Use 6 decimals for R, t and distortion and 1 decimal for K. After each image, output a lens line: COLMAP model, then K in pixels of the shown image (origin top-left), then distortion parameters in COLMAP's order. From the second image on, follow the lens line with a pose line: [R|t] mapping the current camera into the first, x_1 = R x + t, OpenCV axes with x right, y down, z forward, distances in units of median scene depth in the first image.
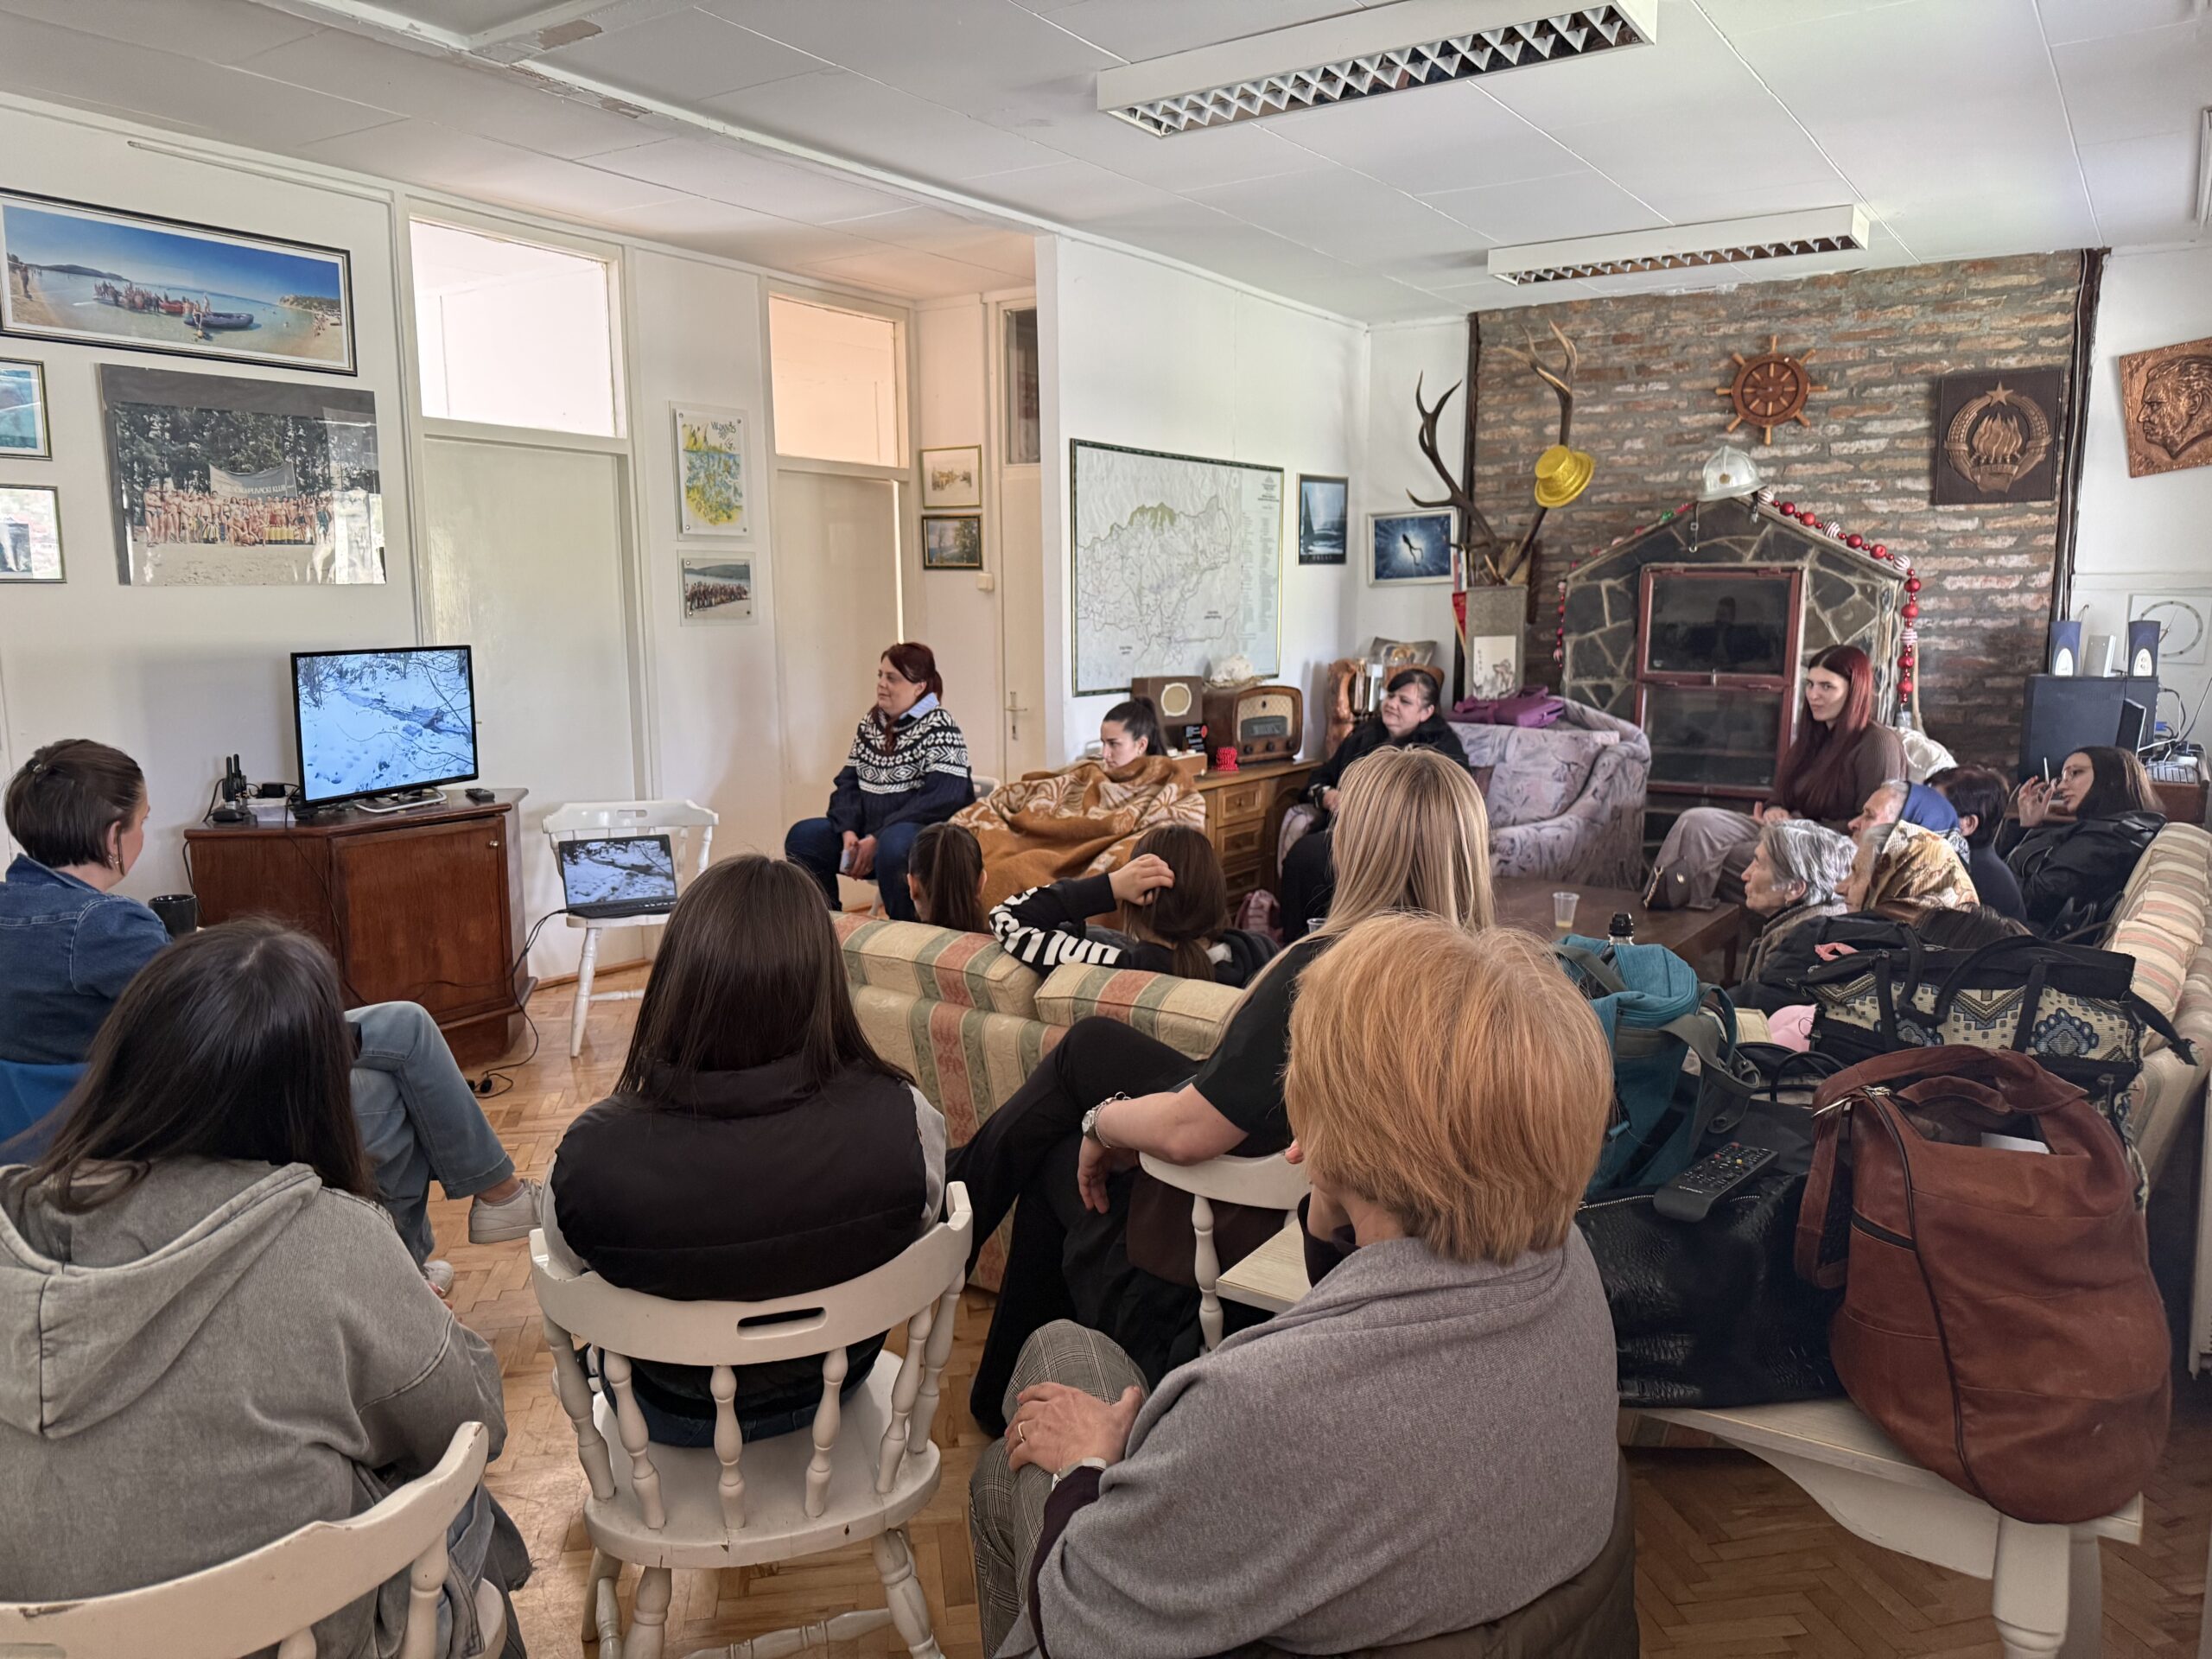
lens RADIAL K [[1636.9, 0, 1108.9], [0, 1636.9, 841.8], [0, 0, 1]] dist [0.009246, 0.009855]
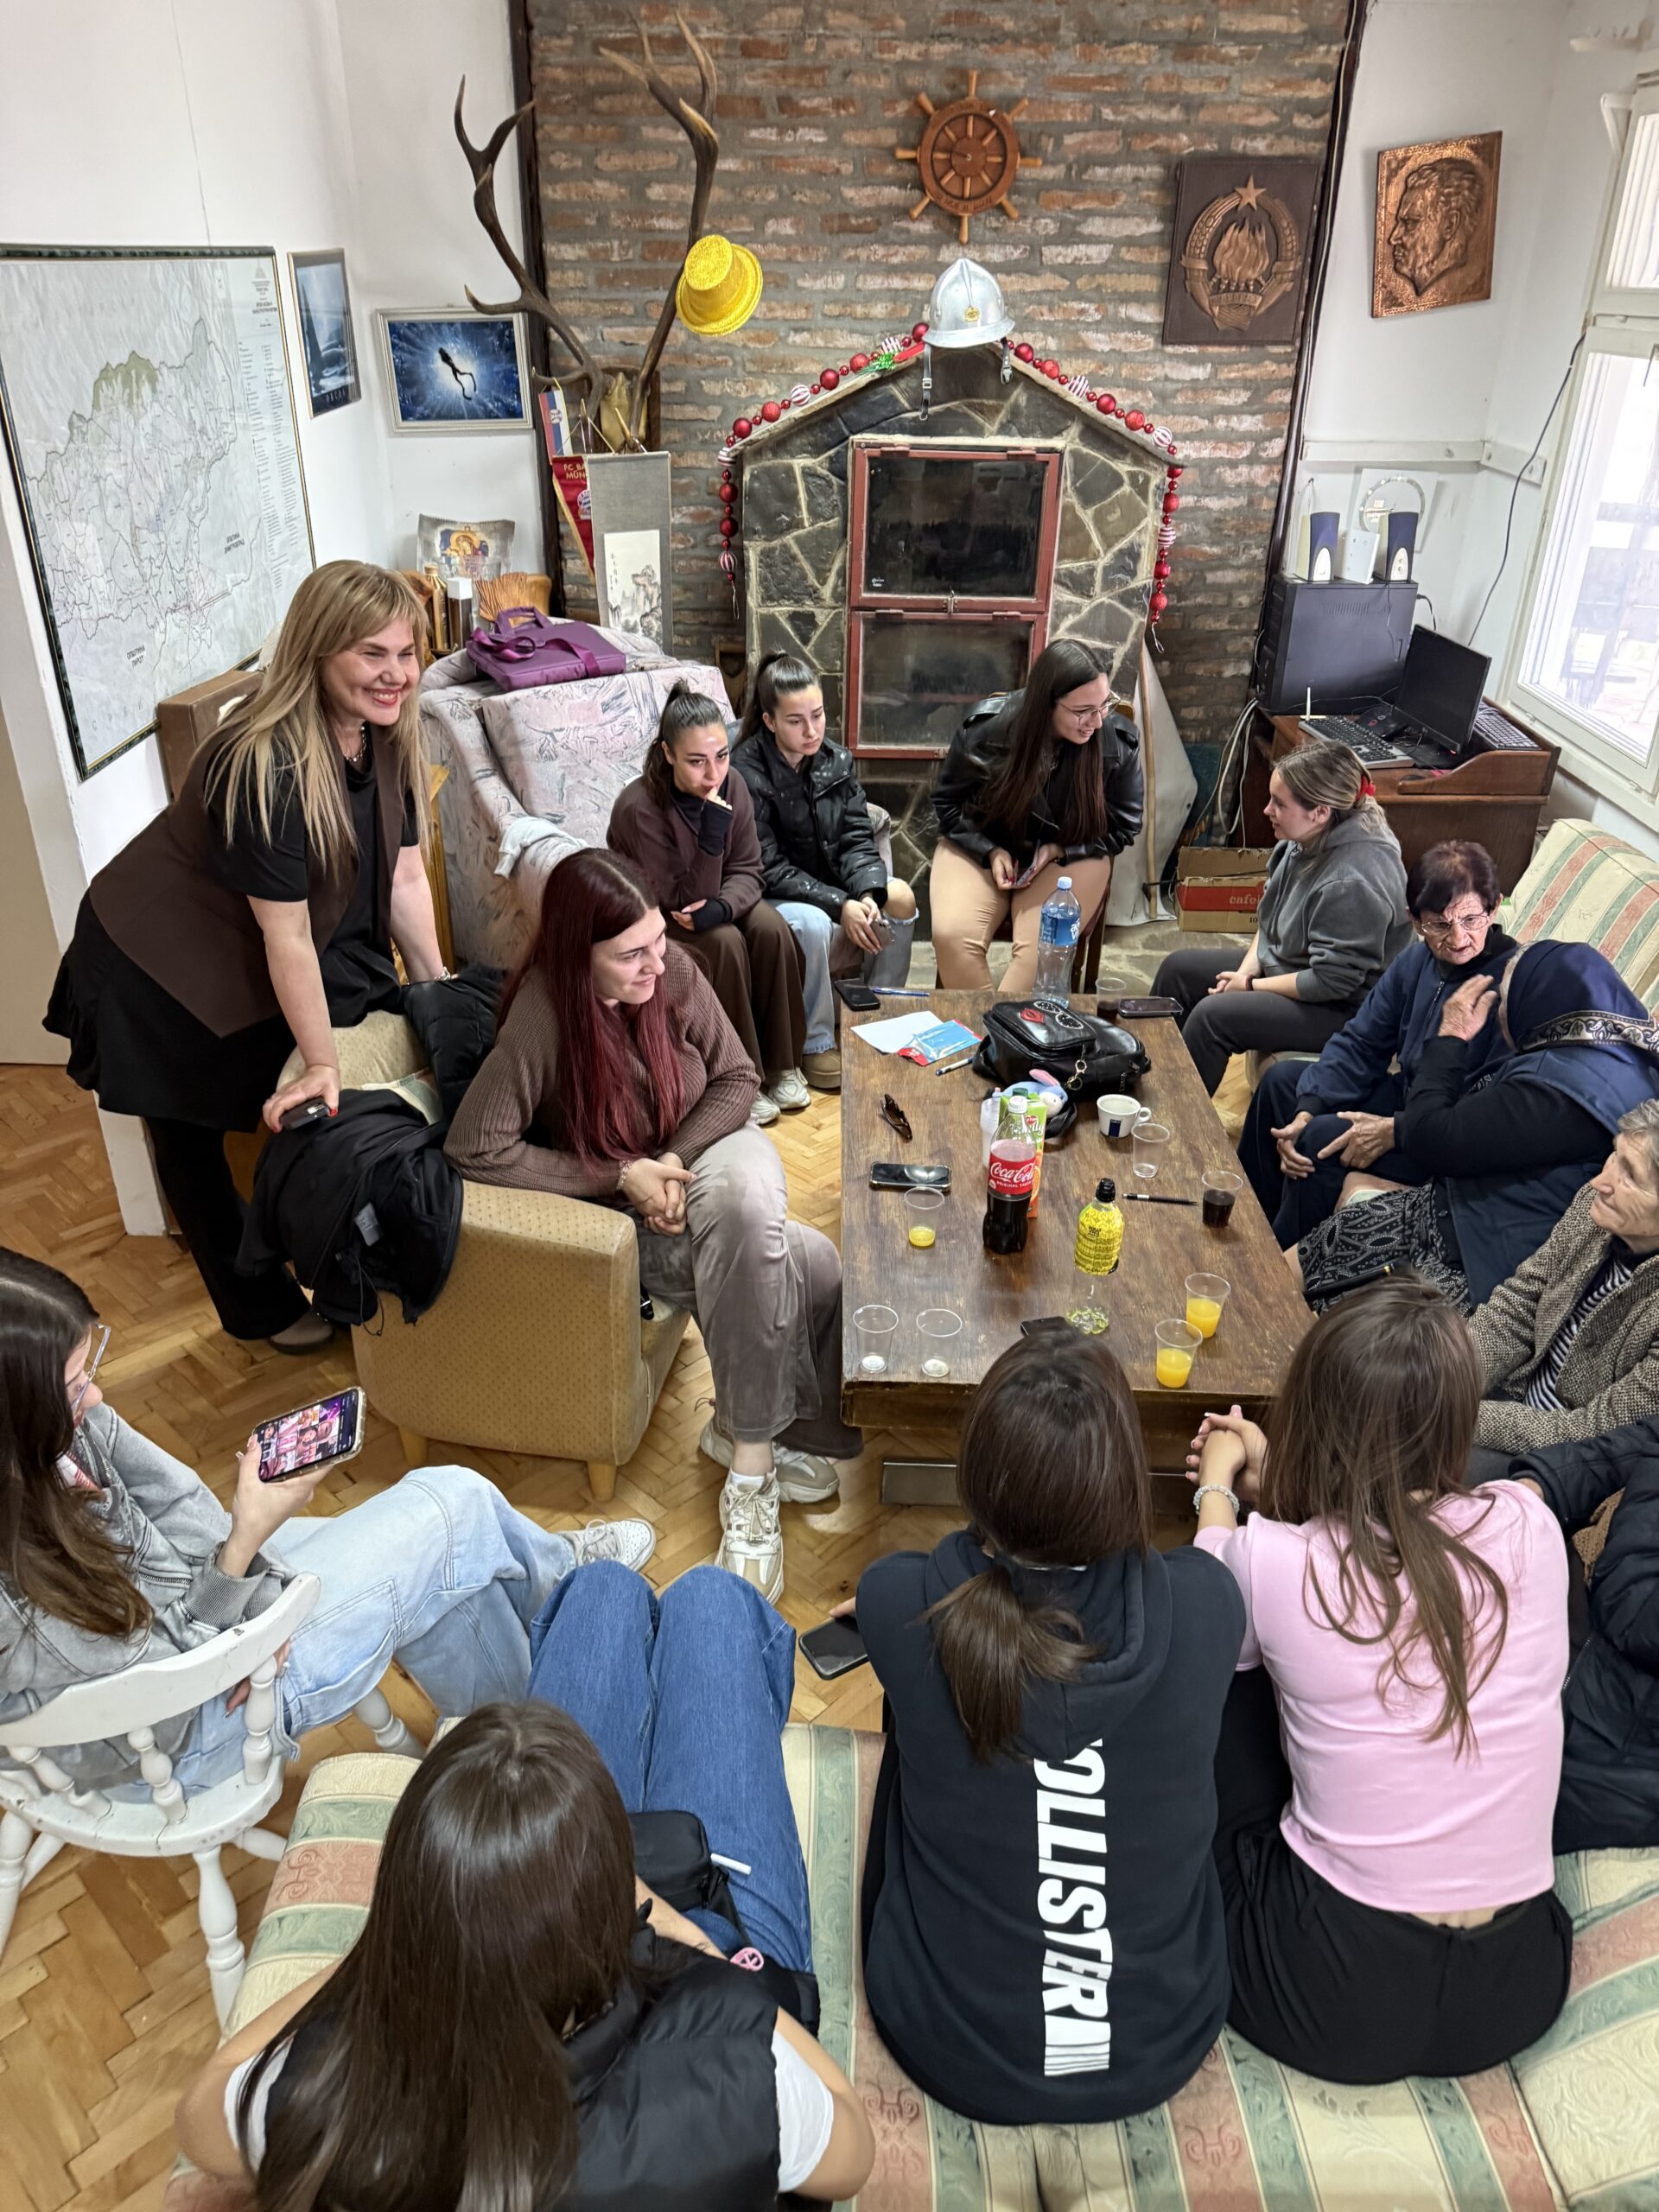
lens RADIAL K [[1636.9, 0, 834.4], [0, 1636.9, 1086.7], [0, 0, 1]] dist [0.009246, 0.009855]
pose [[0.848891, -0.218794, 0.481158, -0.080366], [0.056310, 0.942559, 0.329259, -0.136263], [-0.525560, -0.252411, 0.812450, 0.355910]]
